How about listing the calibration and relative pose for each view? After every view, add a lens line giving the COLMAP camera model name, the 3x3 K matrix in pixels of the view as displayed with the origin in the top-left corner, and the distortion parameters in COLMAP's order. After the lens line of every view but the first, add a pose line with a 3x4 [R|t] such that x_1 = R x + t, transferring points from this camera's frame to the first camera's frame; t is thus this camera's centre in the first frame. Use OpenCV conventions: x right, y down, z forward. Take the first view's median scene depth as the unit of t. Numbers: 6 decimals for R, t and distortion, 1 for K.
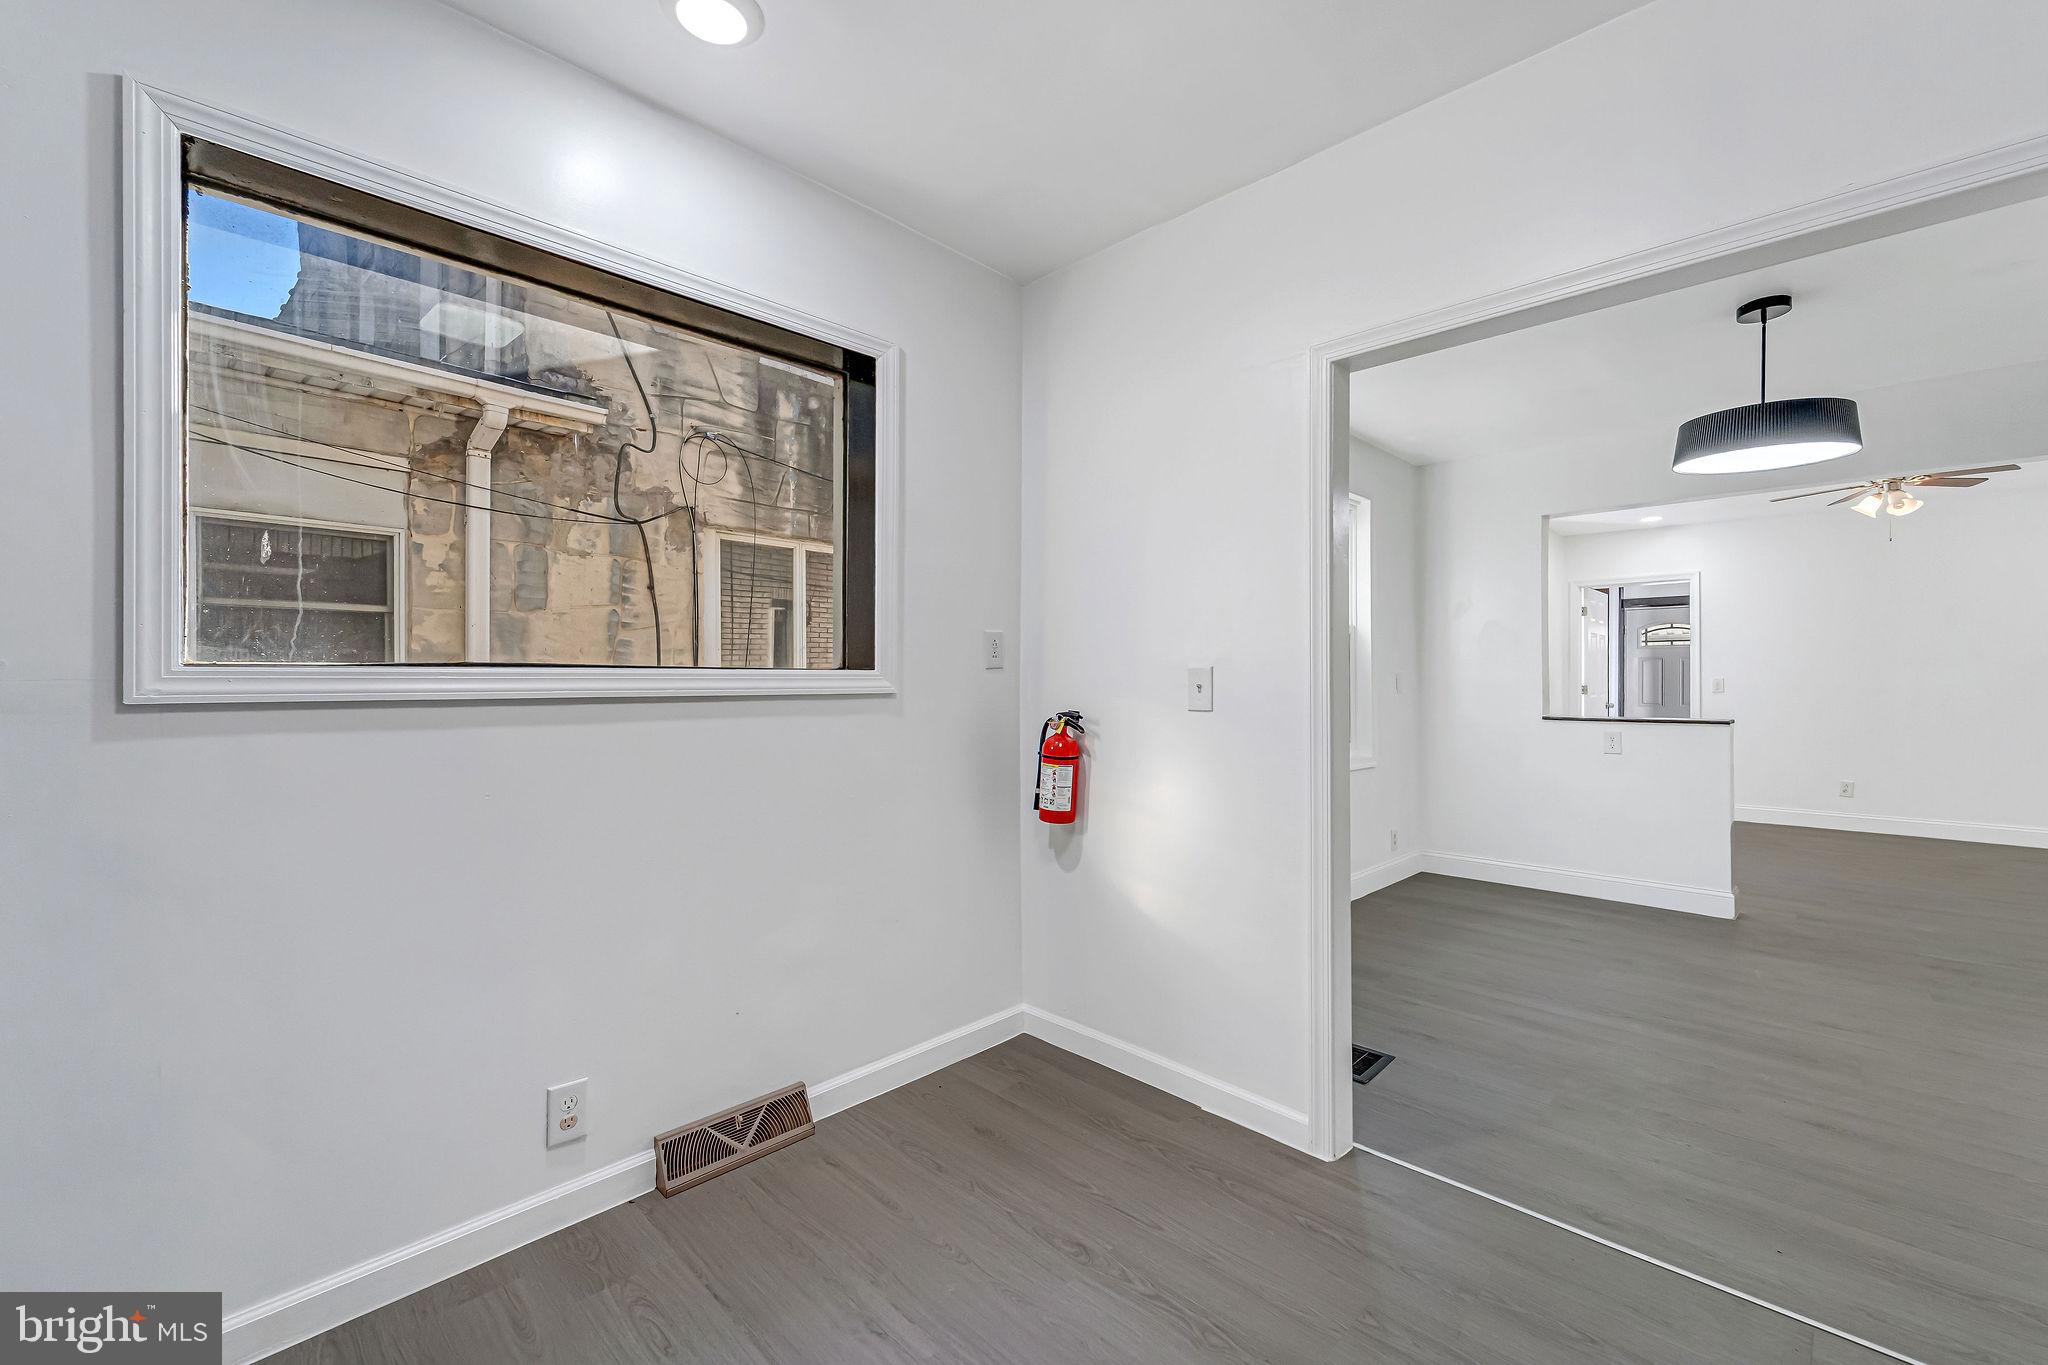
lens RADIAL K [[837.8, 0, 1024.0], [0, 837.8, 682.5], [0, 0, 1]] dist [-0.000067, -0.000217]
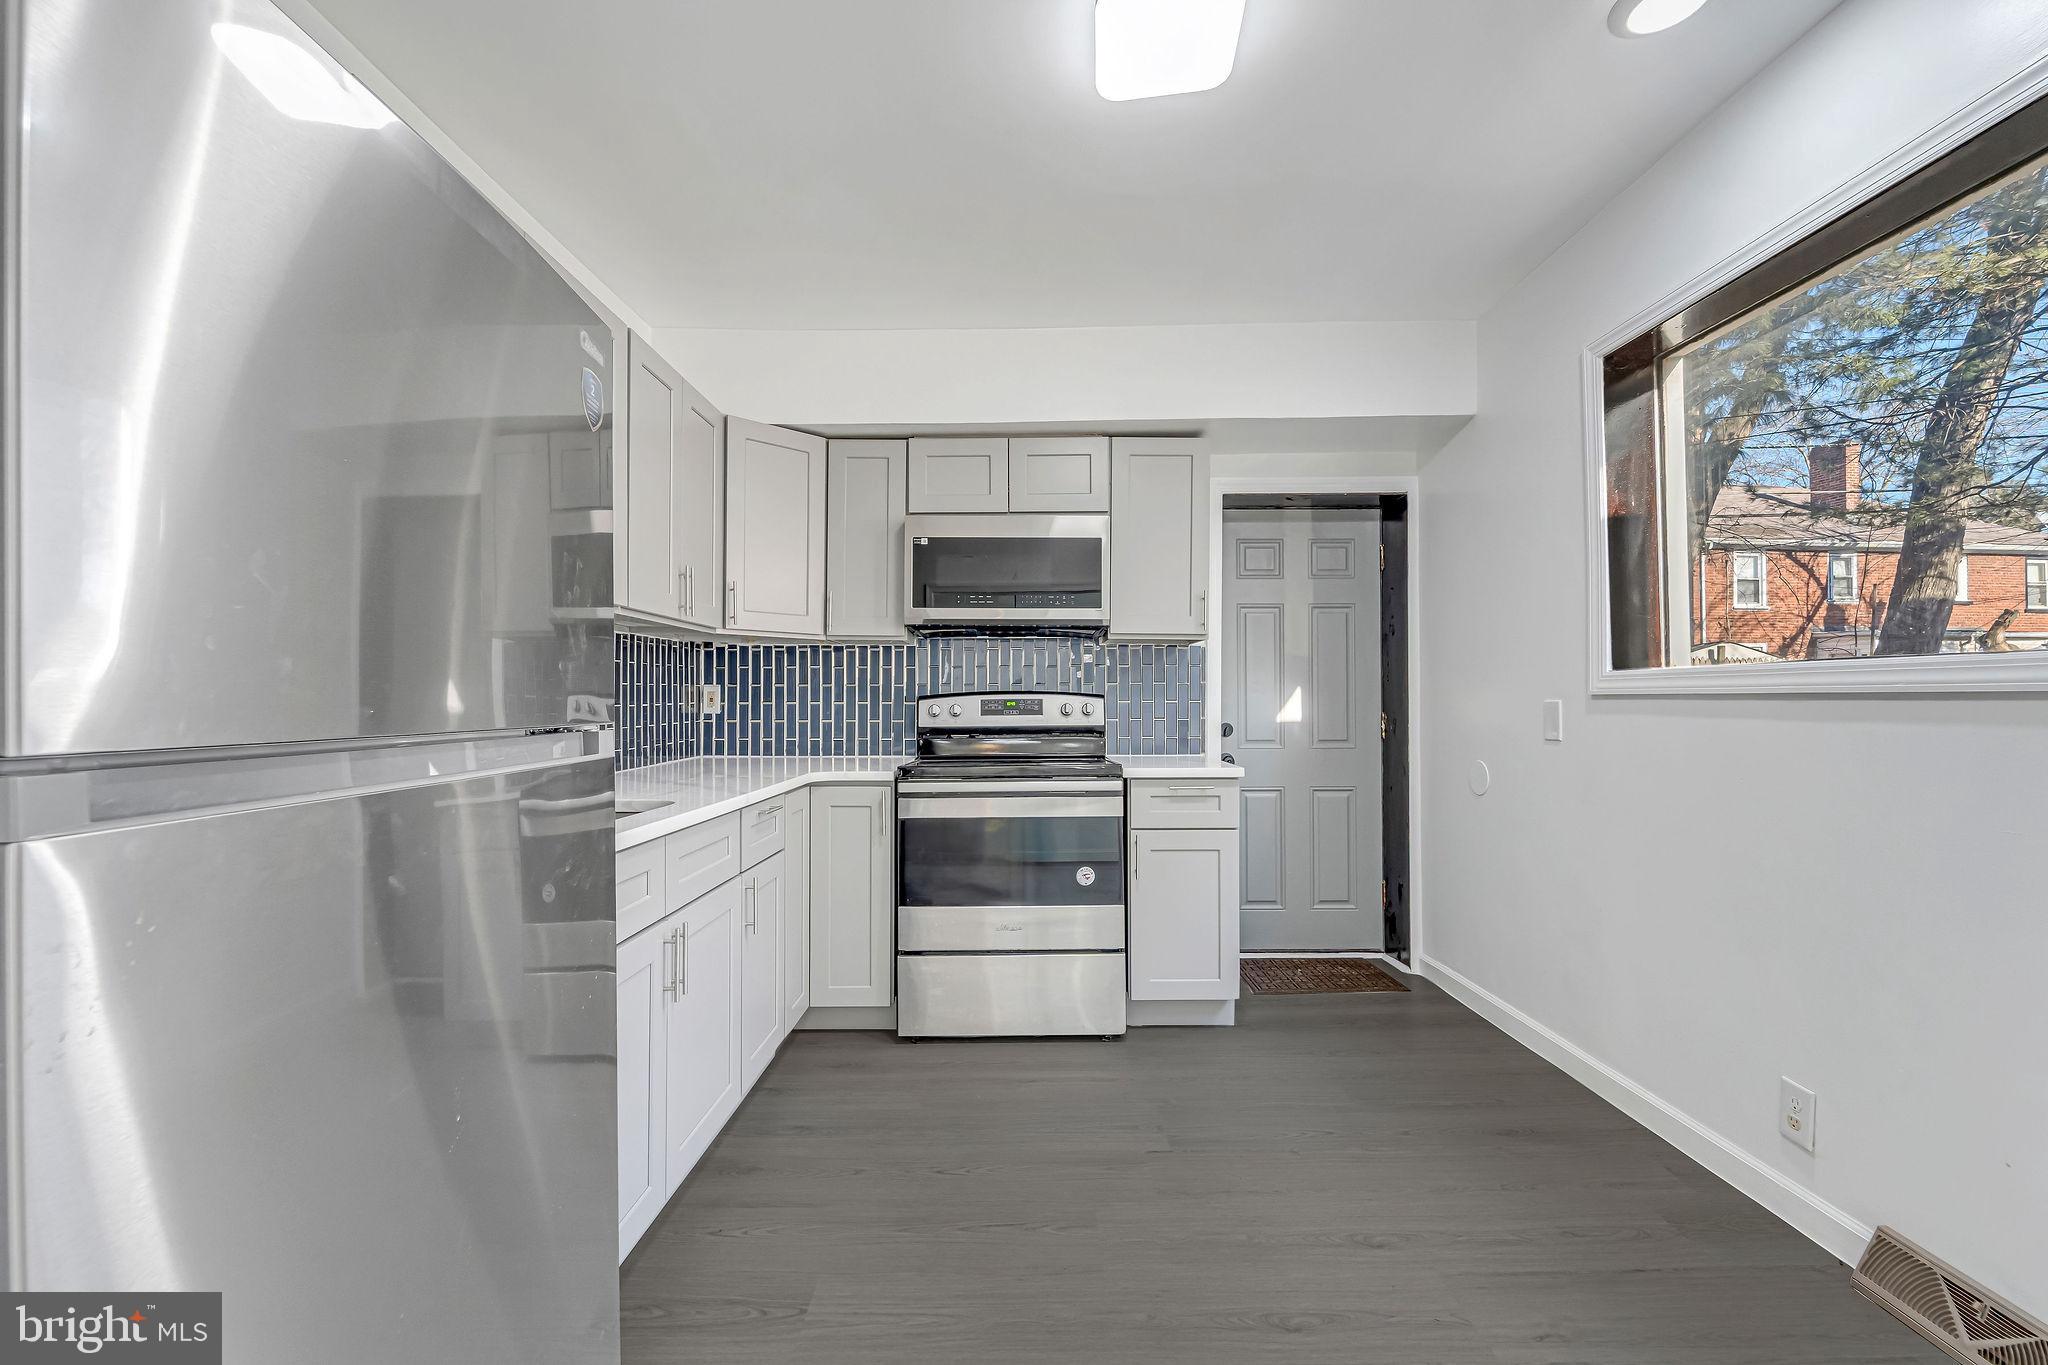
lens RADIAL K [[825.5, 0, 1019.2], [0, 825.5, 692.3], [0, 0, 1]] dist [0.004223, -0.000157]
pose [[-0.721289, 0.008023, -0.692588, 0.456815], [0.011980, 0.999928, -0.000893, 0.003561], [0.692530, -0.008942, -0.721333, 0.620761]]
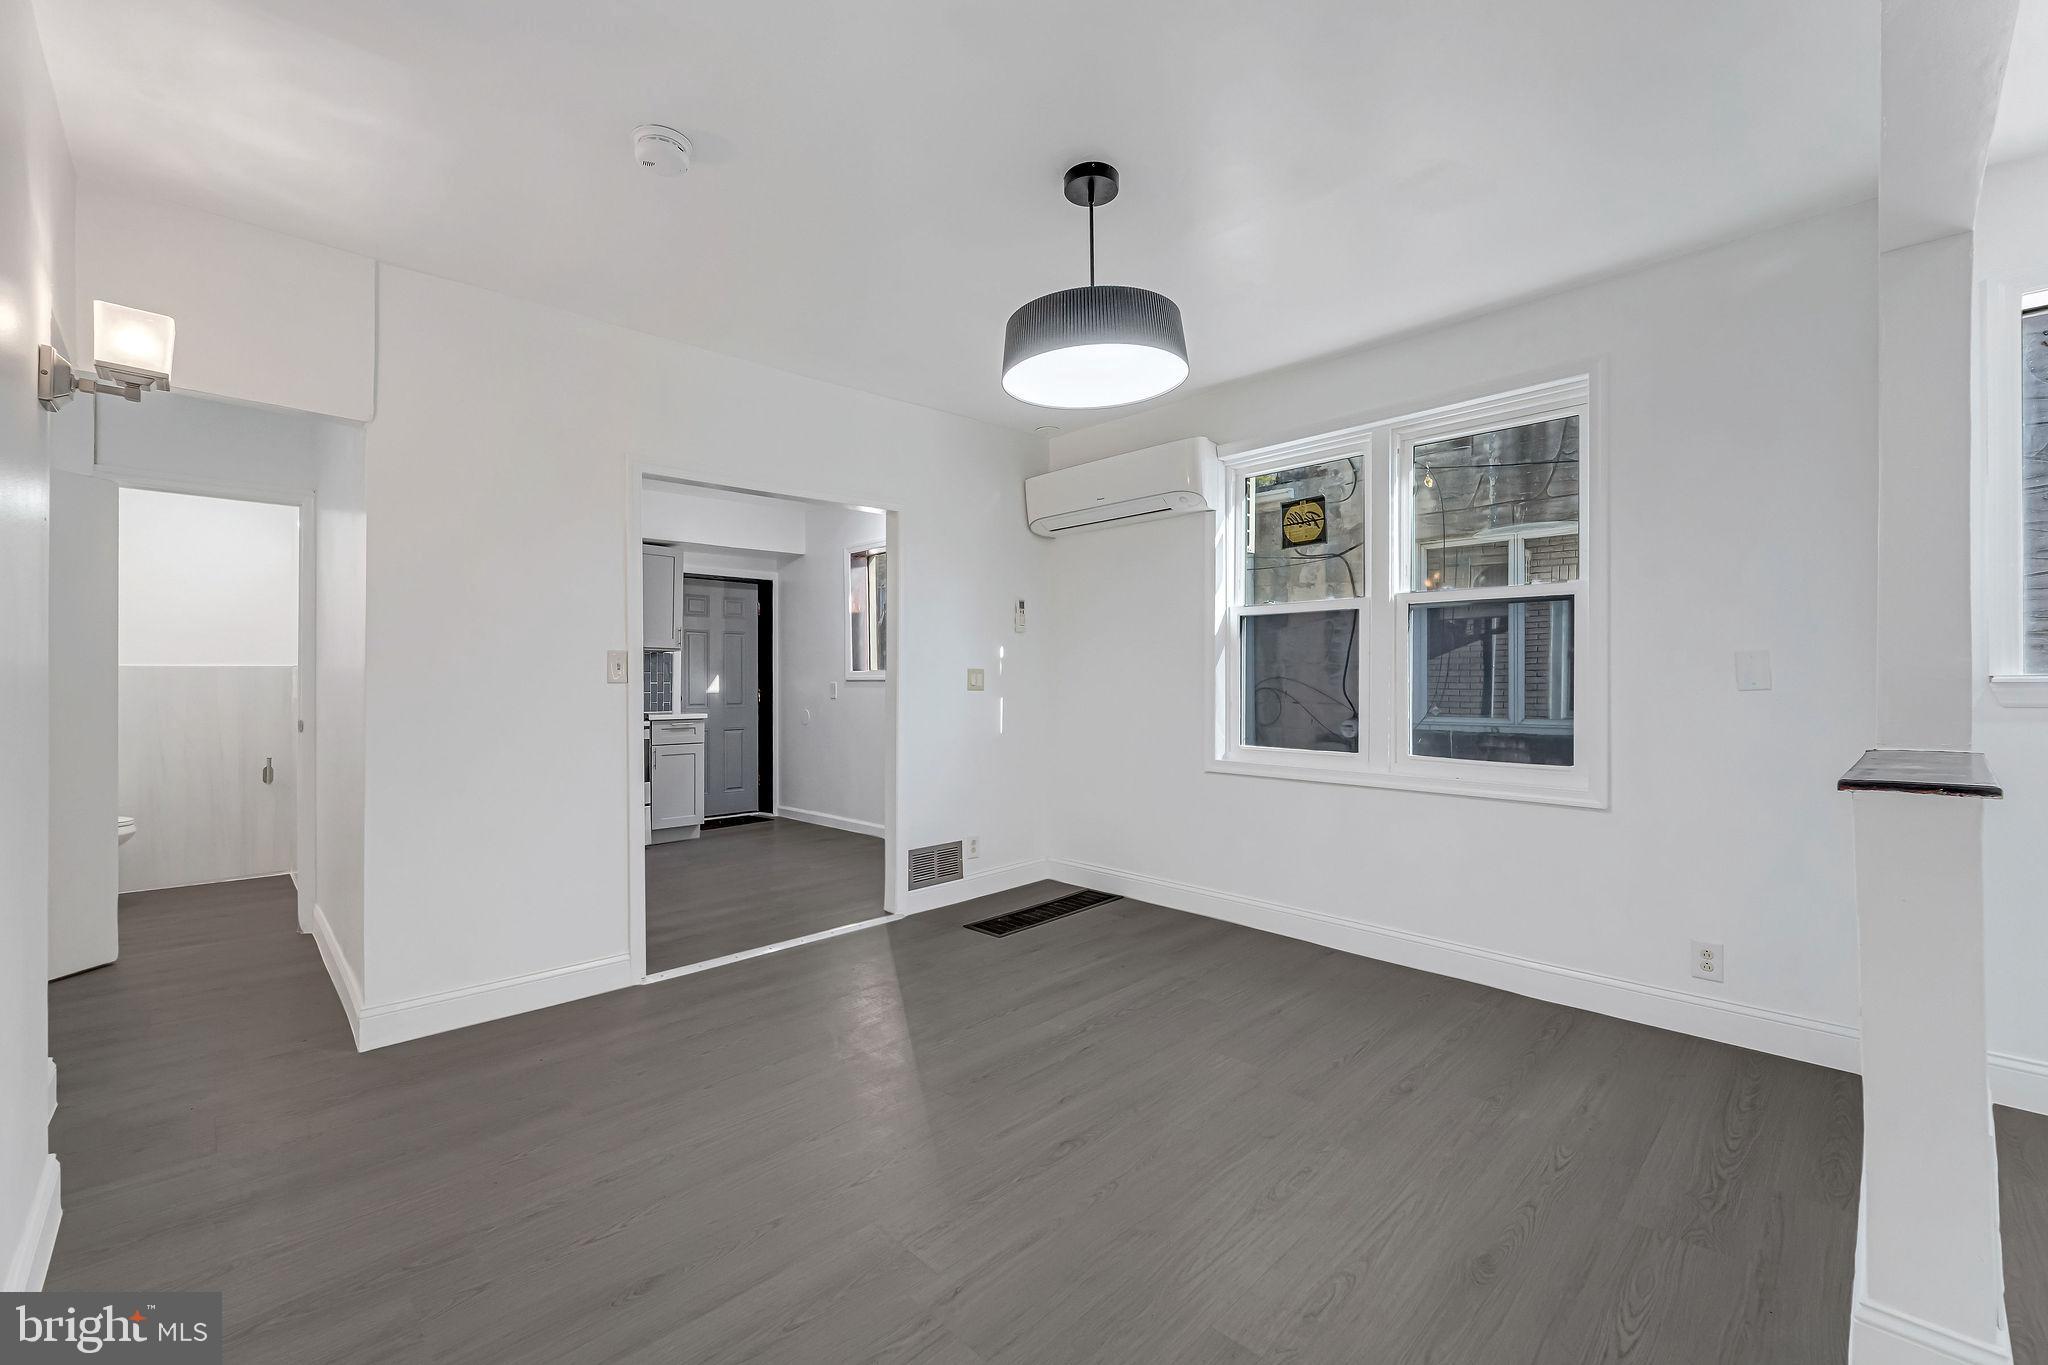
lens RADIAL K [[837.8, 0, 1024.0], [0, 837.8, 682.5], [0, 0, 1]] dist [-0.000067, -0.000217]
pose [[-0.014566, 0.006849, -0.999870, 1.559125], [0.003297, 0.999971, 0.006802, 0.005431], [0.999888, -0.003198, -0.014588, 0.893810]]
